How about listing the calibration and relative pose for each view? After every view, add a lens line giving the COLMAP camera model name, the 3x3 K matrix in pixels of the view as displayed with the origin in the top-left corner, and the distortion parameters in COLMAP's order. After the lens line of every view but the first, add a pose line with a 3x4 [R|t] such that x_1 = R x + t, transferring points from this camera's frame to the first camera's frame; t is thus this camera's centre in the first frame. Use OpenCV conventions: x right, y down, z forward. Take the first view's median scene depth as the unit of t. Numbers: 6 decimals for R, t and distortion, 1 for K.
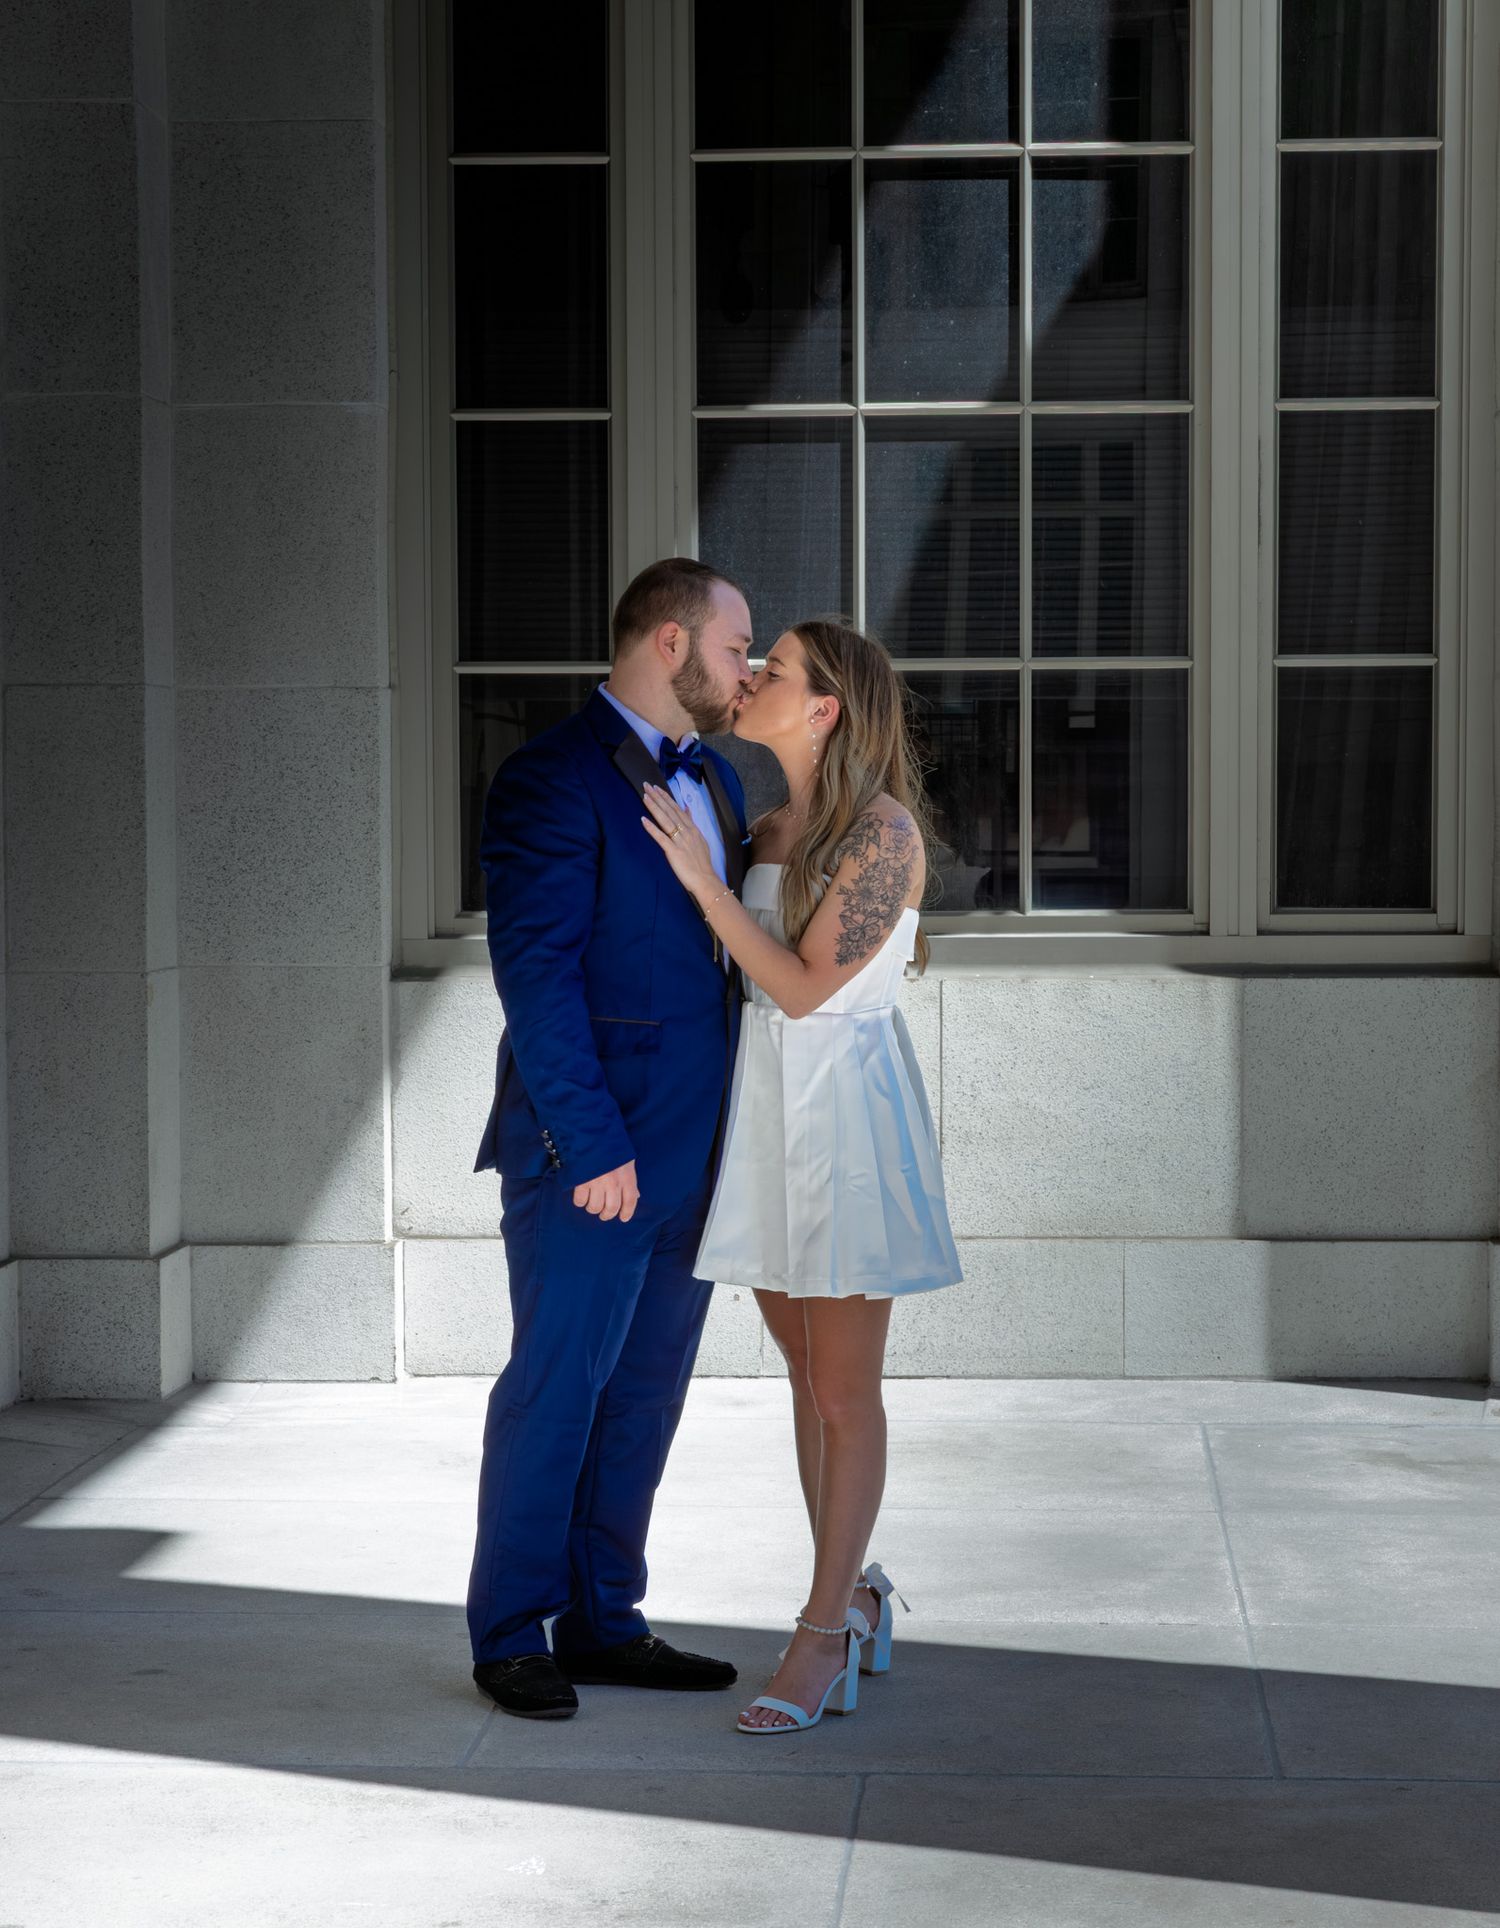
lens RADIAL K [[3999.0, 0, 749.2], [0, 3999.0, 963.1], [0, 0, 1]] dist [-0.000261, 0.000000]
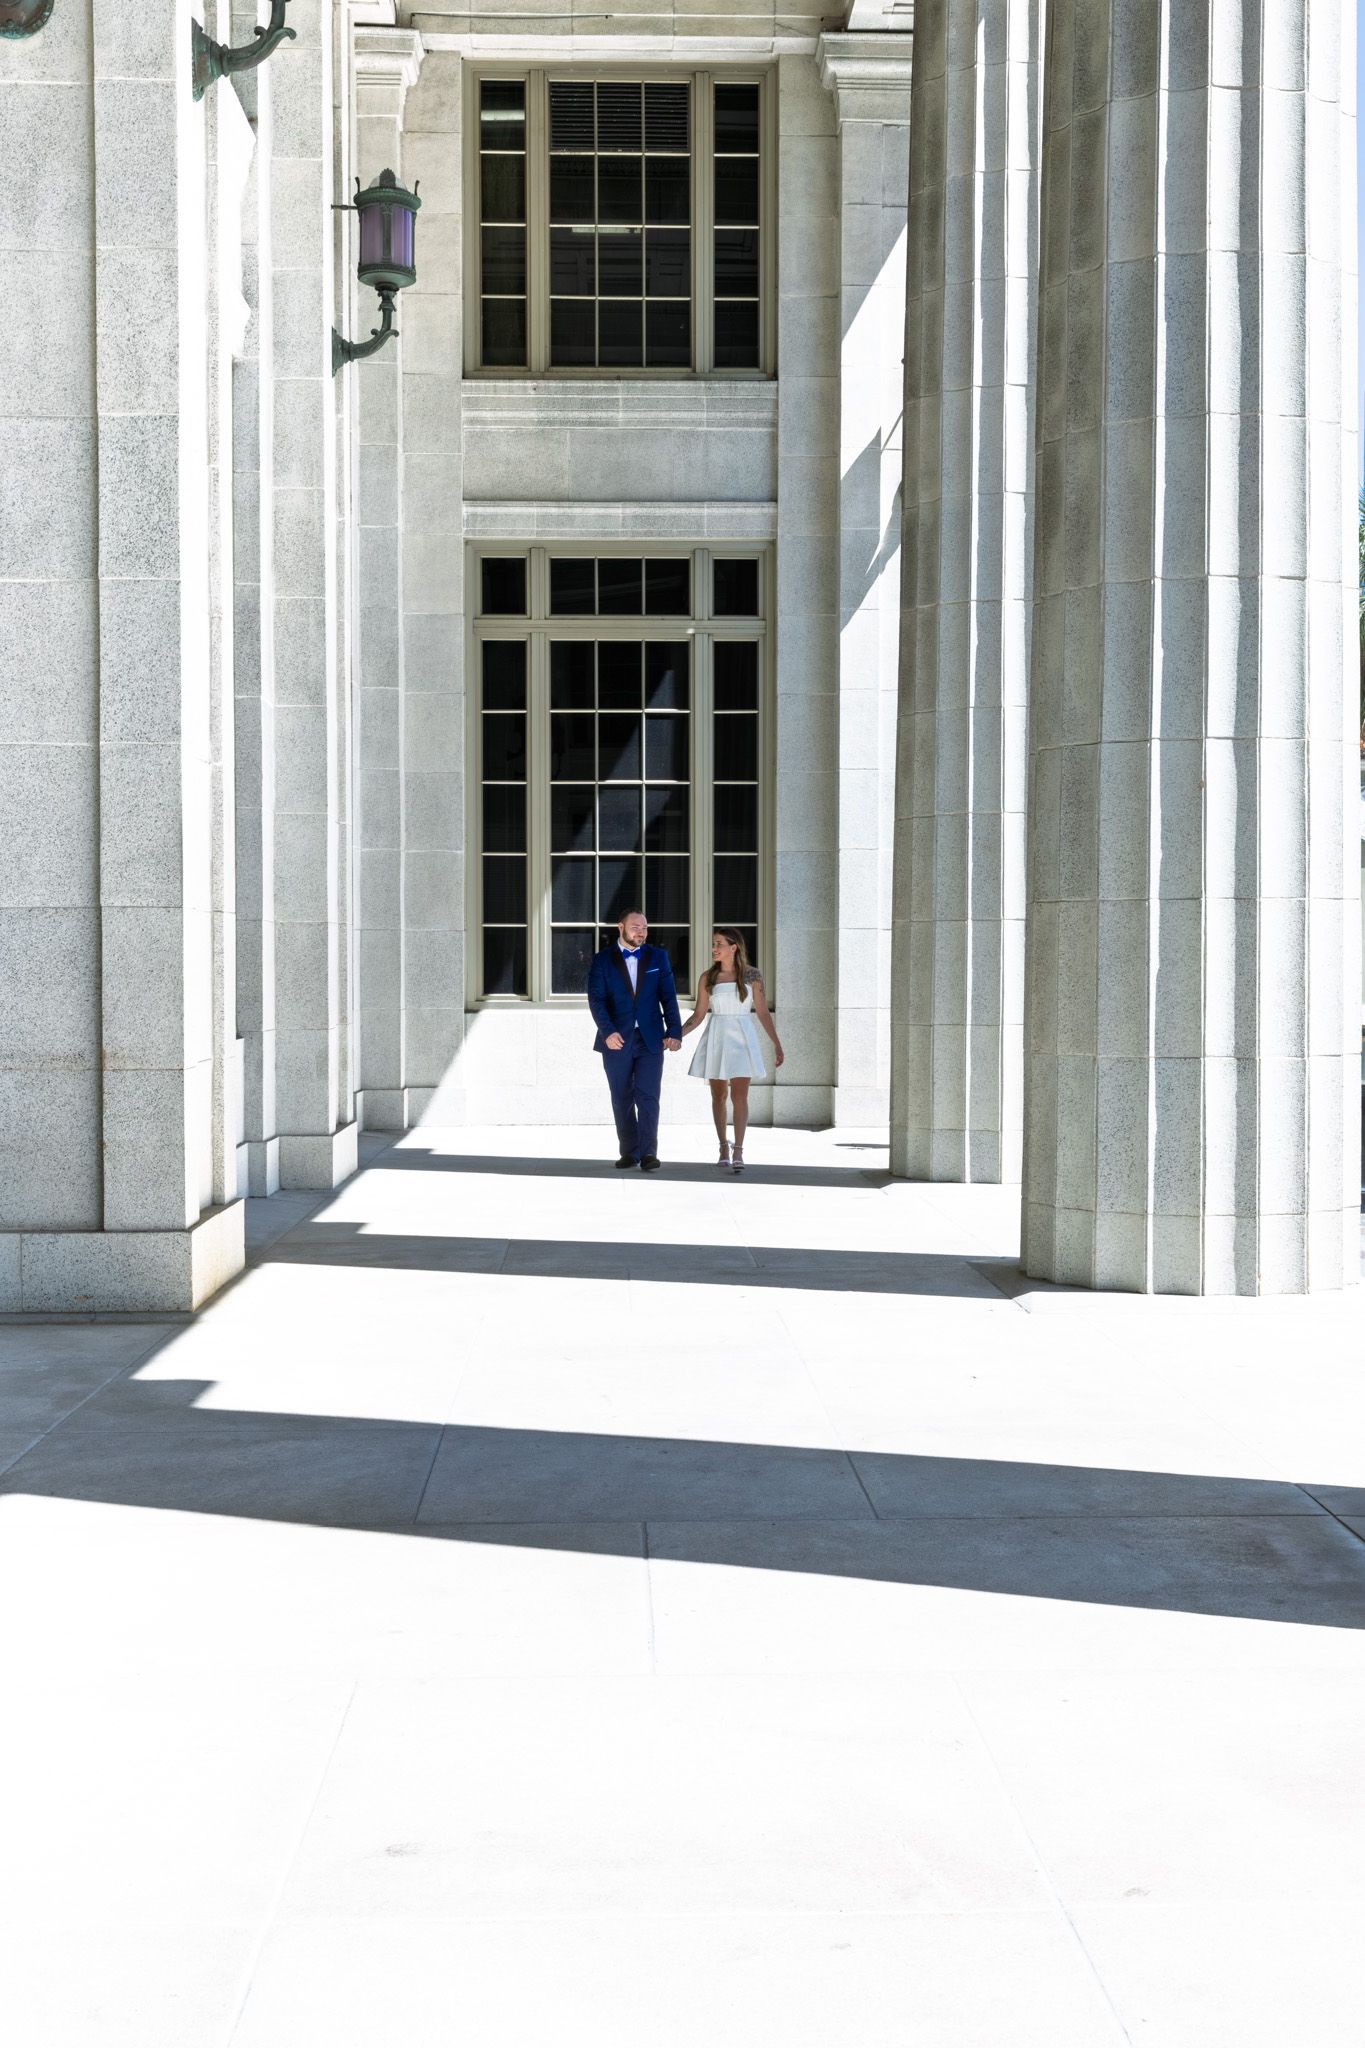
lens RADIAL K [[2310.7, 0, 682.1], [0, 2310.7, 1024.2], [0, 0, 1]] dist [0.010019, 0.000000]
pose [[0.998008, 0.002056, 0.063056, -0.026386], [-0.001106, 0.999885, -0.015106, 0.044671], [-0.063080, 0.015006, 0.997896, -1.059062]]
